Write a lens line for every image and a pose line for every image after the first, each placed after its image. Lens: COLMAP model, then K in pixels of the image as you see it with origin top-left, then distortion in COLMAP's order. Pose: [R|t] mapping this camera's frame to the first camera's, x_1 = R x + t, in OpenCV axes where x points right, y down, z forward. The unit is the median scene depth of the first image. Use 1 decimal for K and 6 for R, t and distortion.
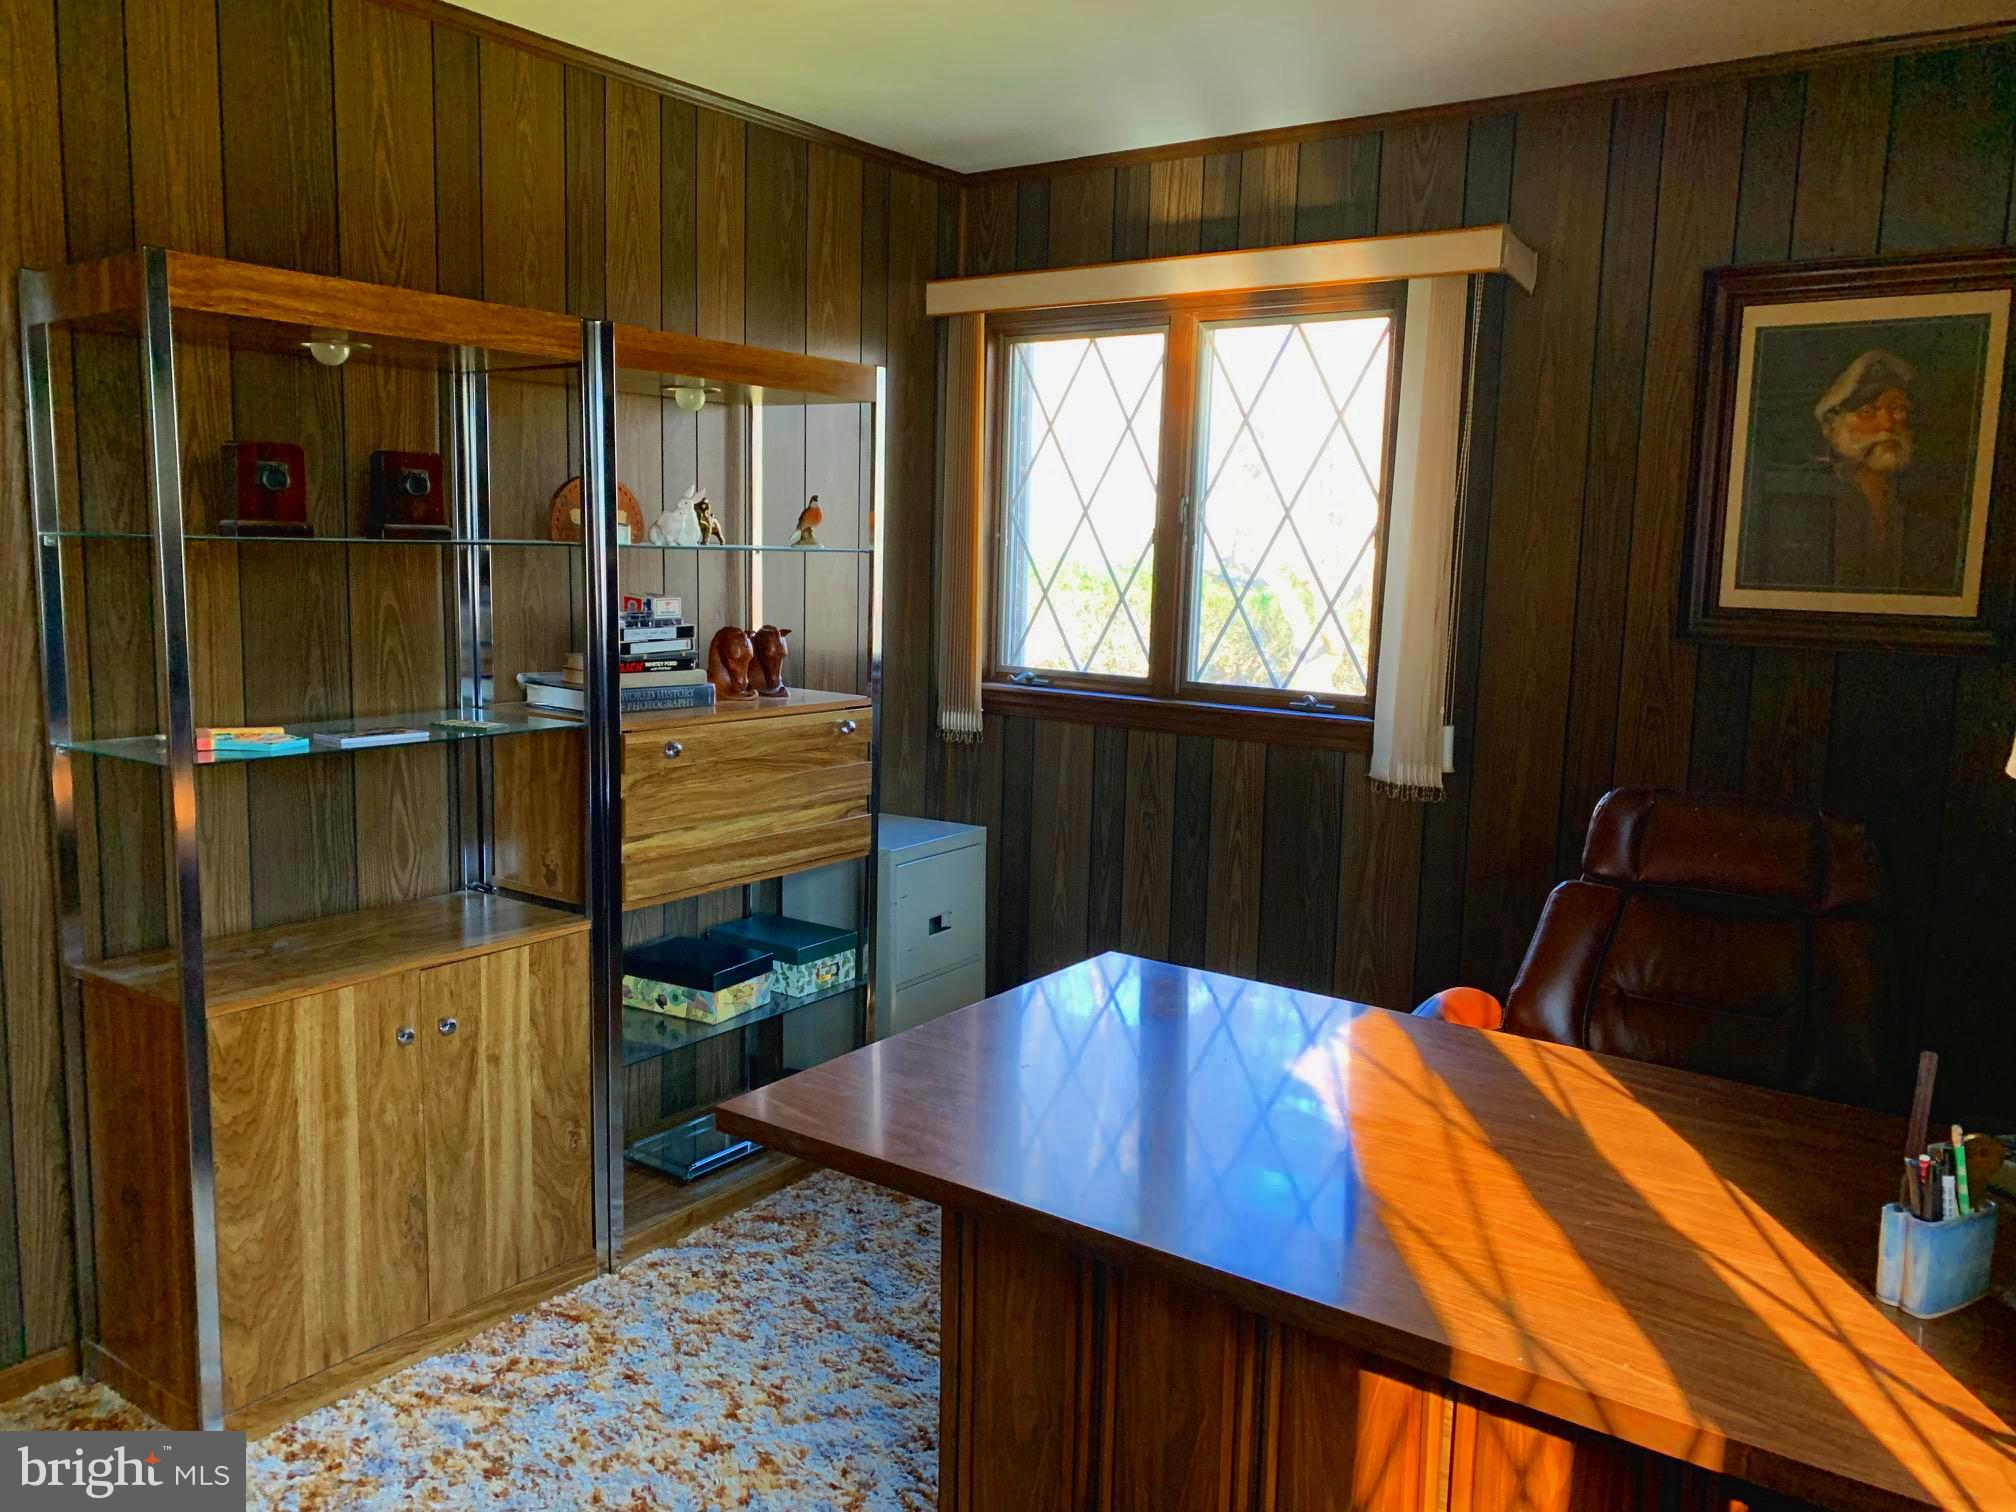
lens RADIAL K [[1513.2, 0, 1017.1], [0, 1513.2, 755.5], [0, 0, 1]] dist [-0.002781, -0.009025]
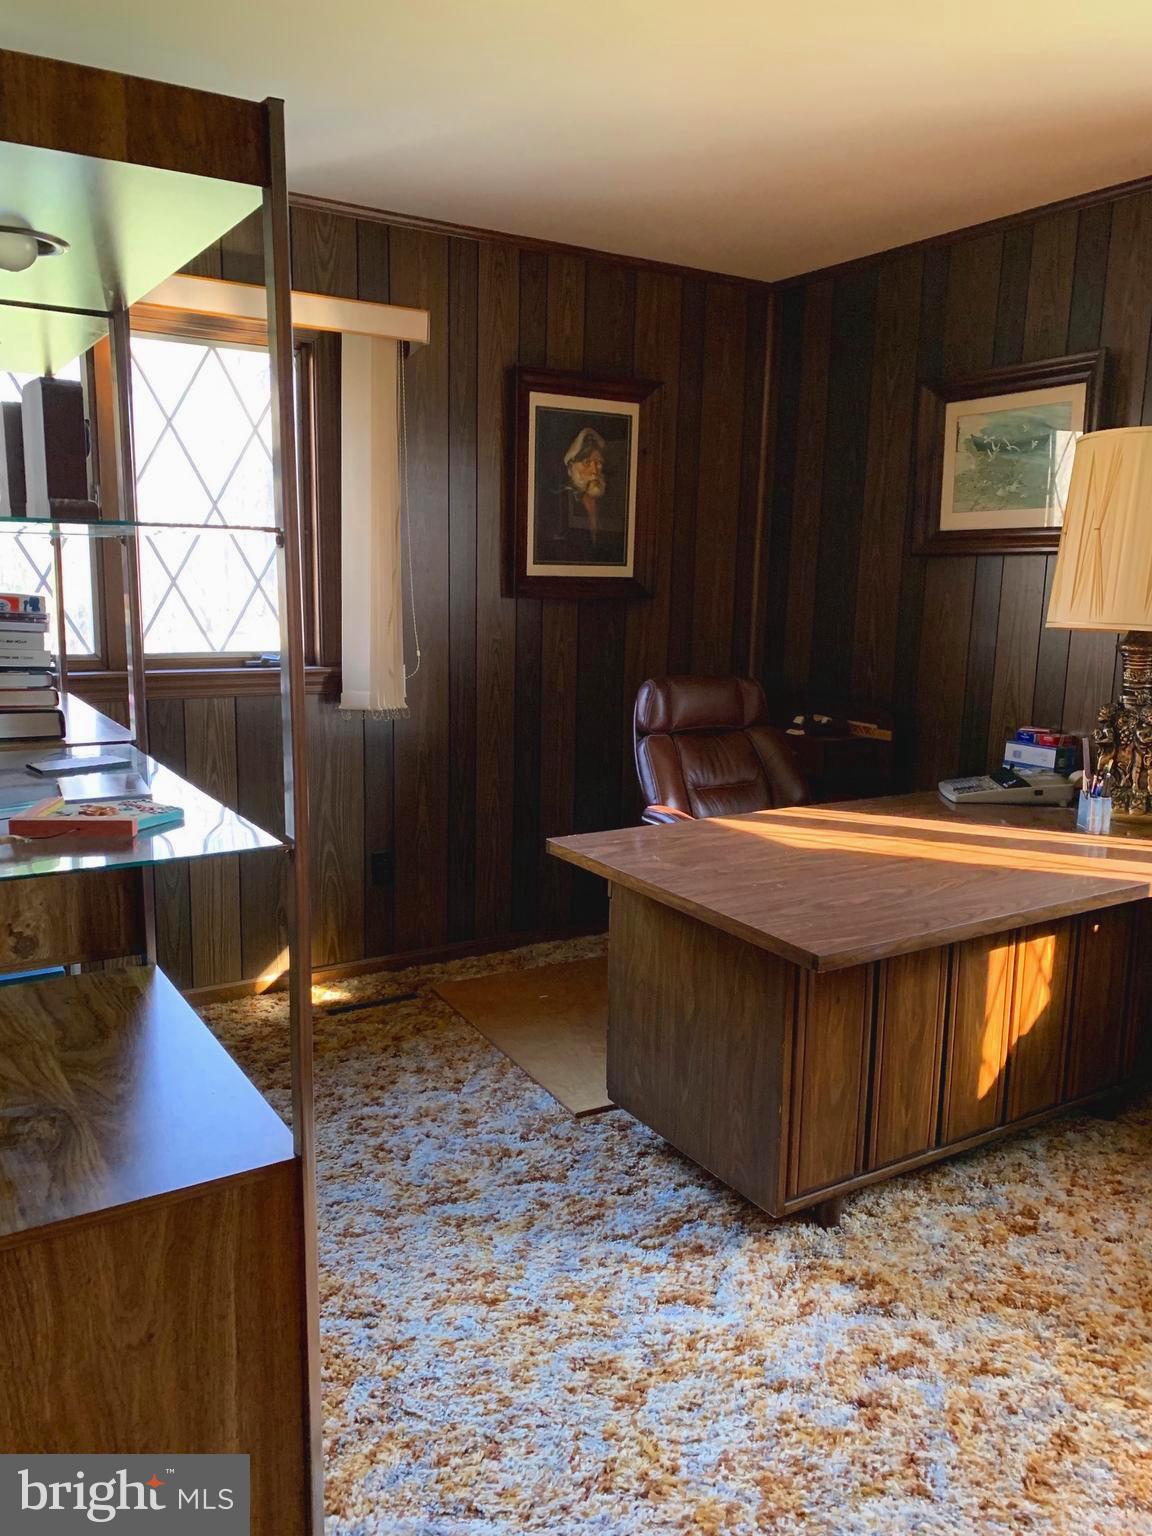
lens RADIAL K [[1152.9, 0, 568.5], [0, 1152.9, 776.1], [0, 0, 1]] dist [-0.002781, -0.009025]
pose [[0.385336, -0.182436, 0.904563, -0.744521], [0.111745, 0.982273, 0.150507, -0.070029], [-0.915985, 0.043084, 0.398891, 0.485951]]
